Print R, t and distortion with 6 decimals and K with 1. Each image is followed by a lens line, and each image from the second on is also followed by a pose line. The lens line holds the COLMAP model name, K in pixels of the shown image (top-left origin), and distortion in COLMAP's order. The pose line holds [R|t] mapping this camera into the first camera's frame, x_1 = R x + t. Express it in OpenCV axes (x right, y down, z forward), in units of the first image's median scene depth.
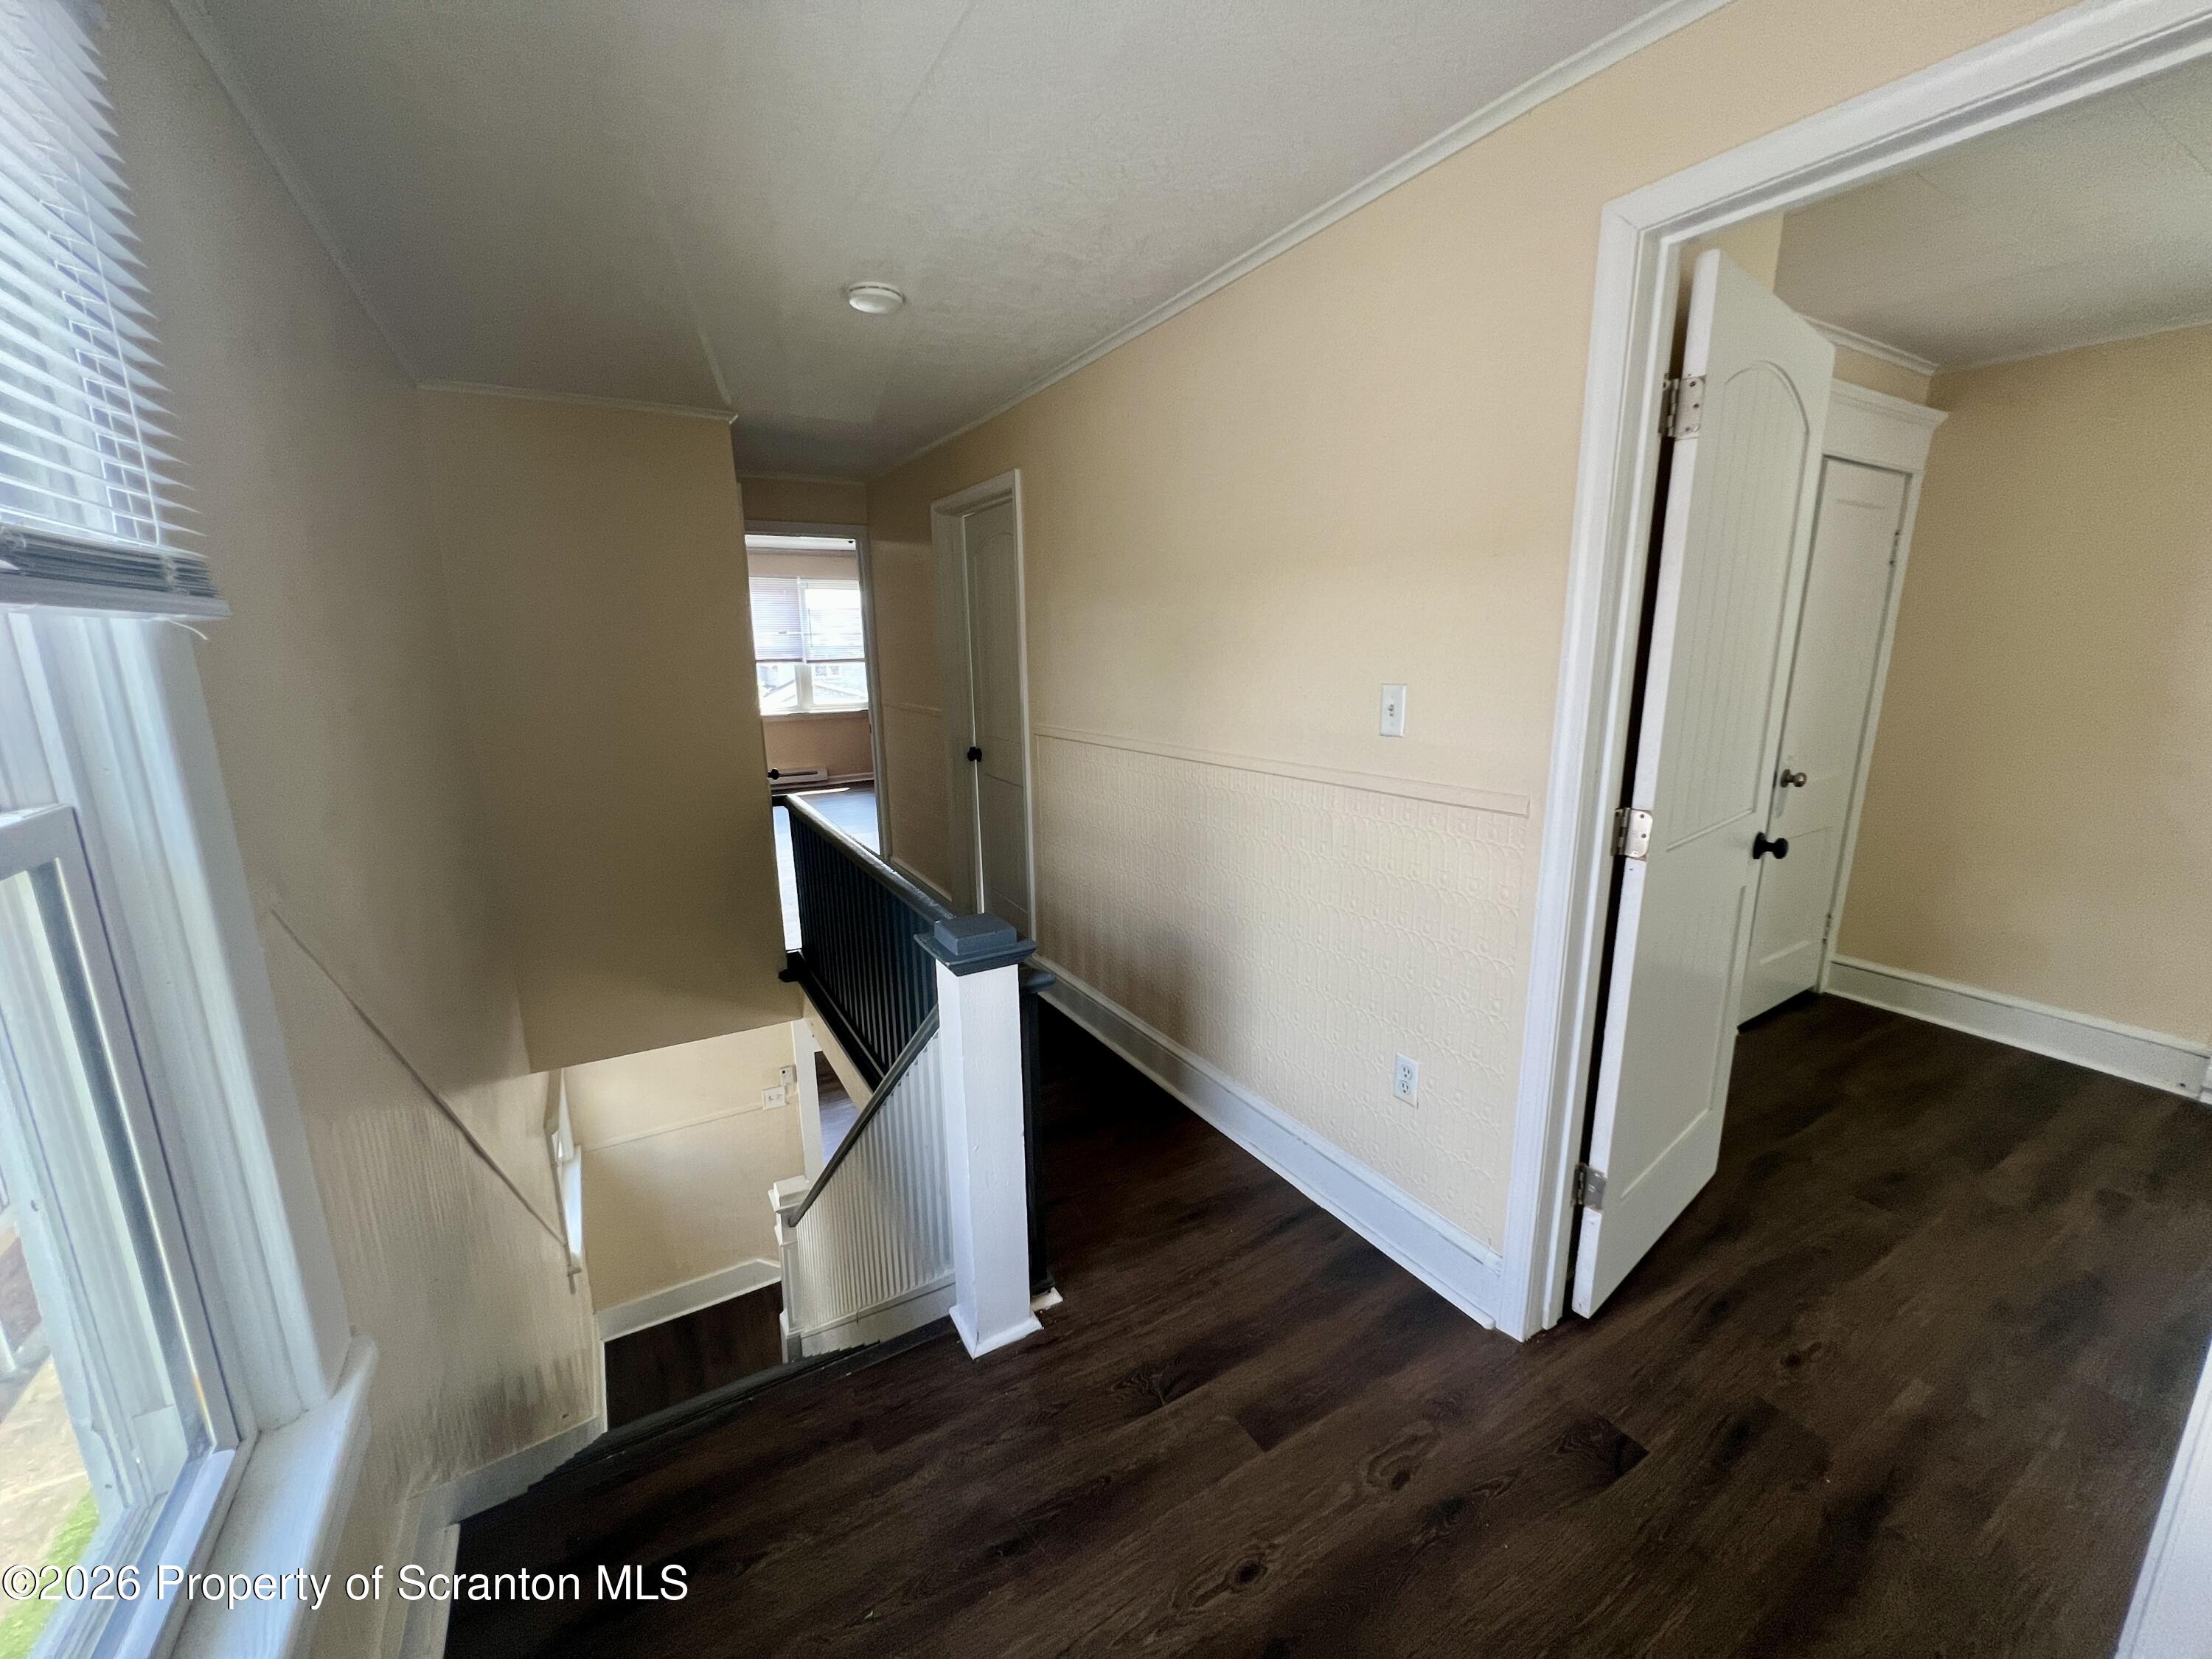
lens RADIAL K [[881.0, 0, 1102.2], [0, 881.0, 829.3], [0, 0, 1]] dist [-0.001081, 0.000393]
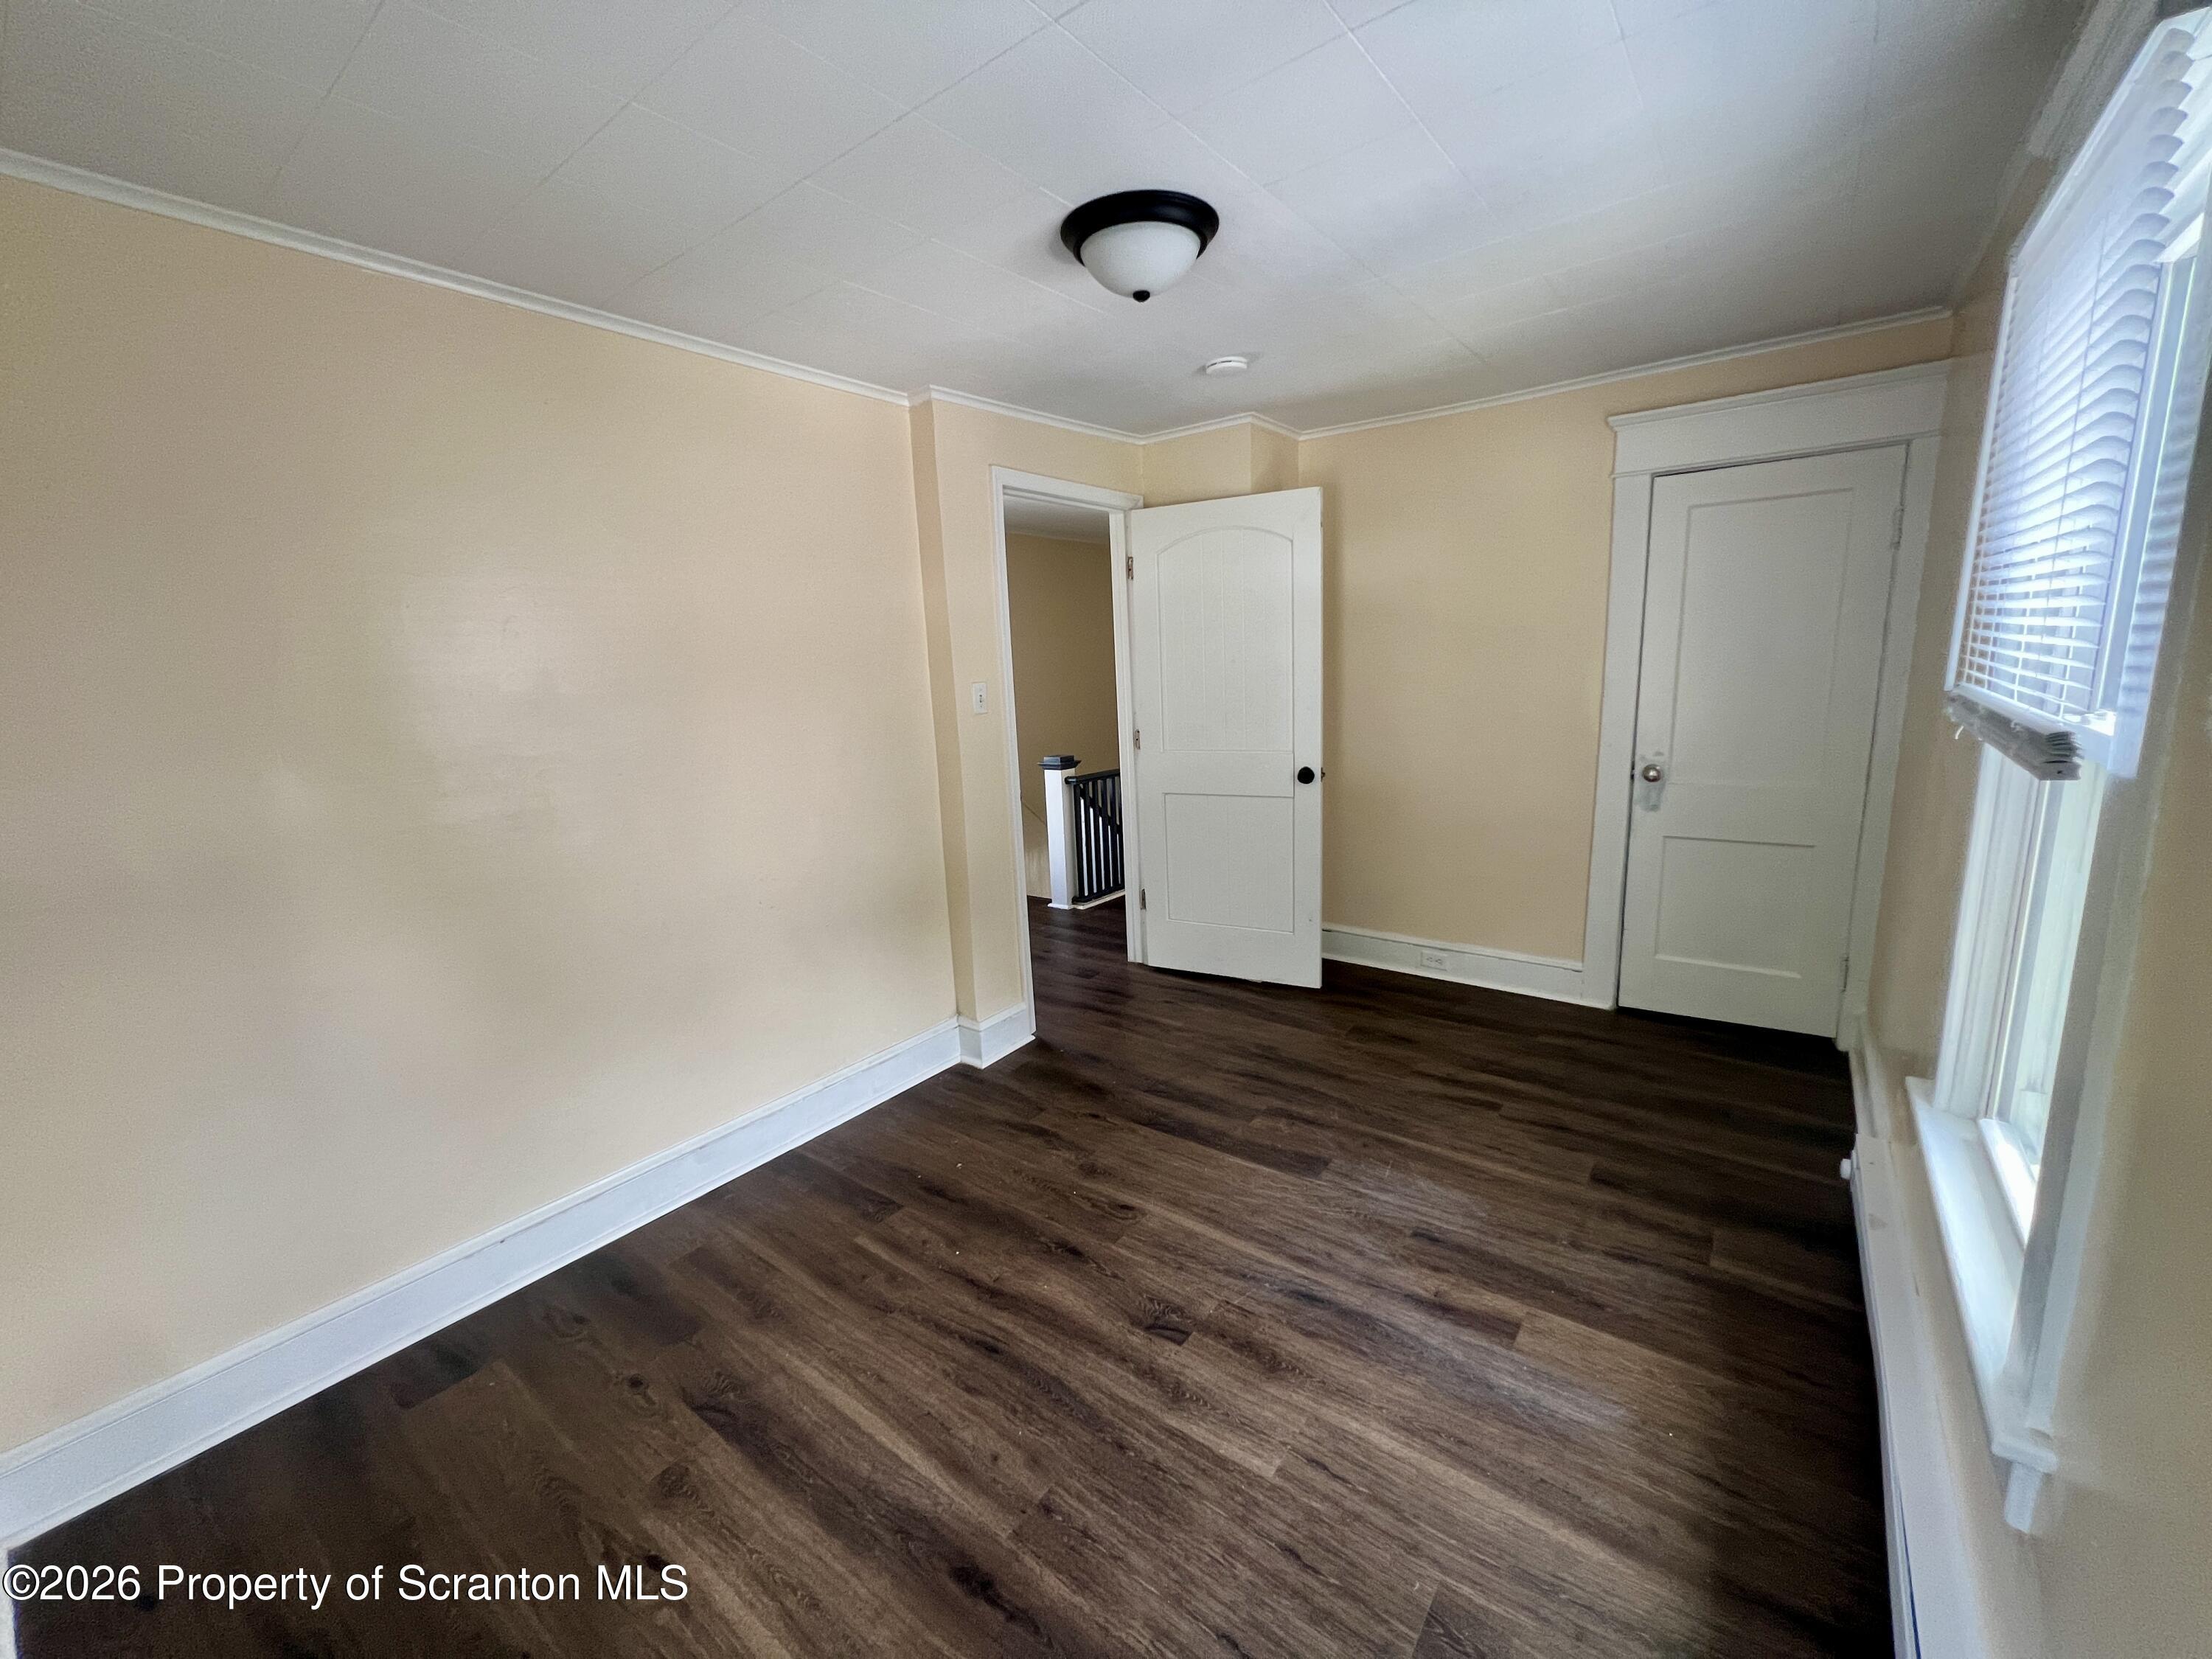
lens RADIAL K [[881.0, 0, 1102.2], [0, 881.0, 829.3], [0, 0, 1]] dist [-0.001081, 0.000393]
pose [[0.380938, 0.167963, -0.909217, 1.505137], [-0.156264, 0.980911, 0.115737, -0.011340], [0.911300, 0.097989, 0.399913, -0.012573]]
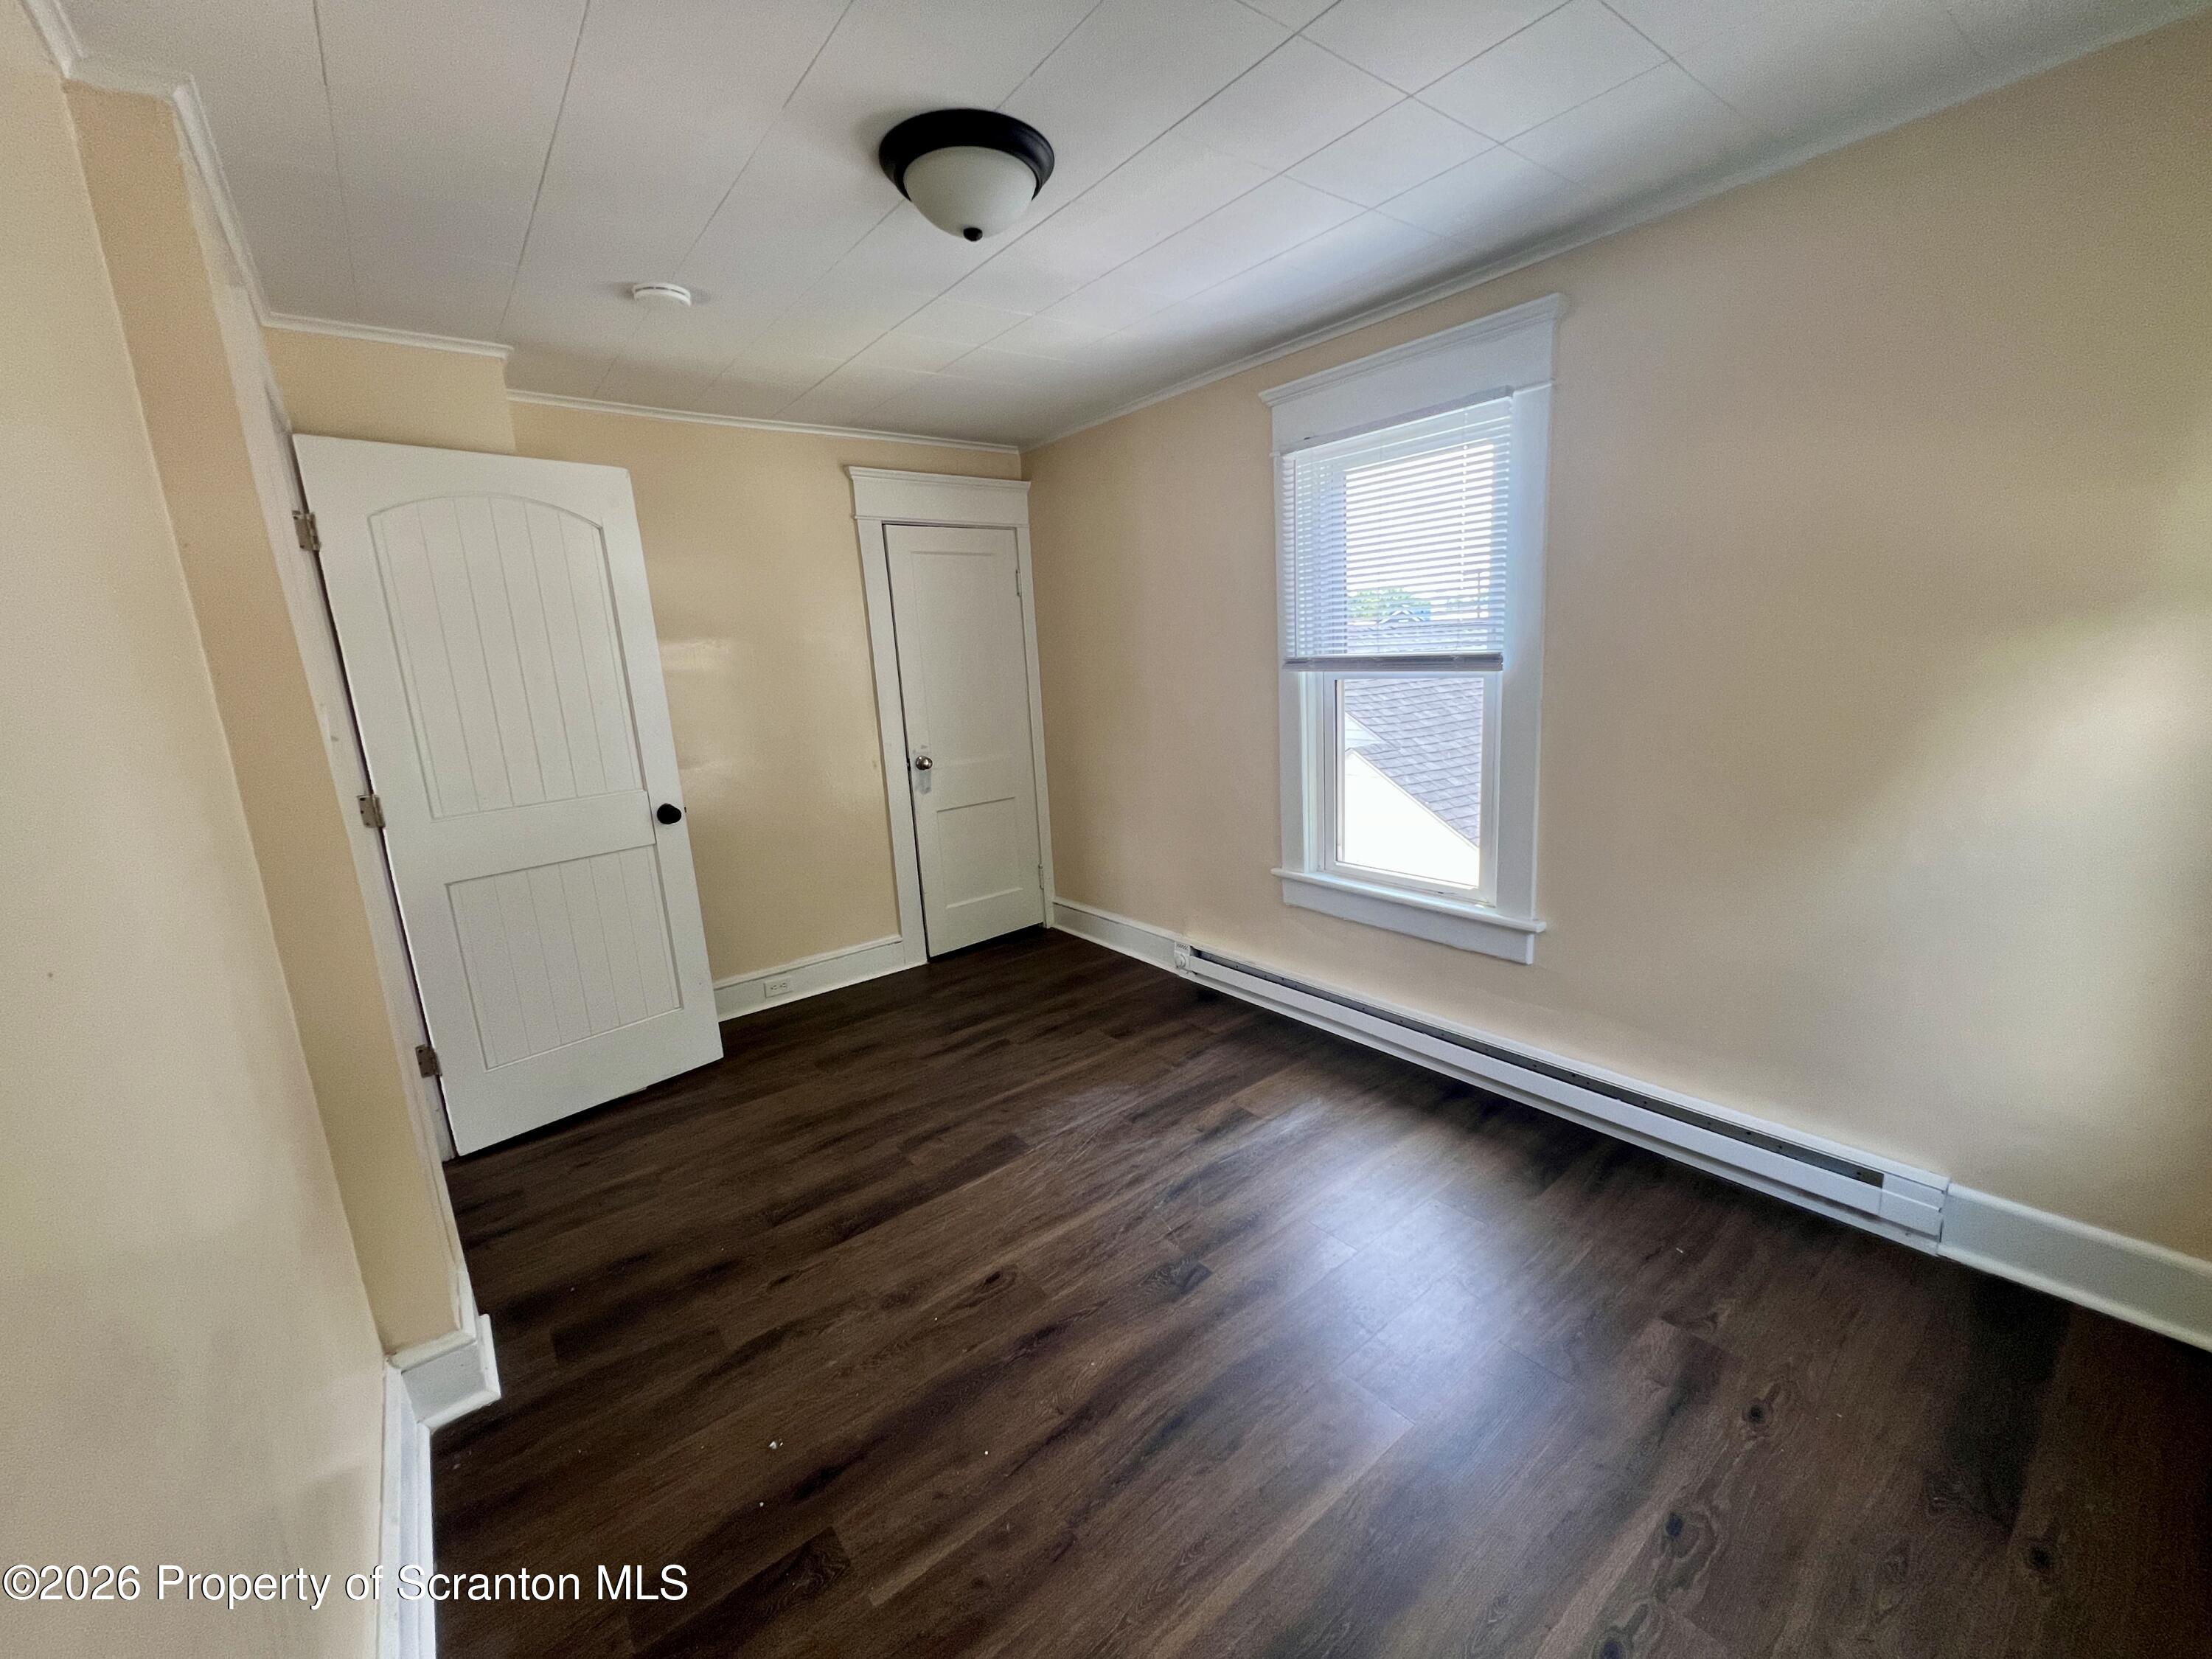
lens RADIAL K [[886.8, 0, 1107.8], [0, 886.8, 831.9], [0, 0, 1]] dist [0.000883, -0.000001]
pose [[0.988786, -0.076369, 0.128337, 0.877700], [0.078686, 0.996814, -0.013076, 0.083235], [-0.126929, 0.023028, 0.991644, -0.338778]]
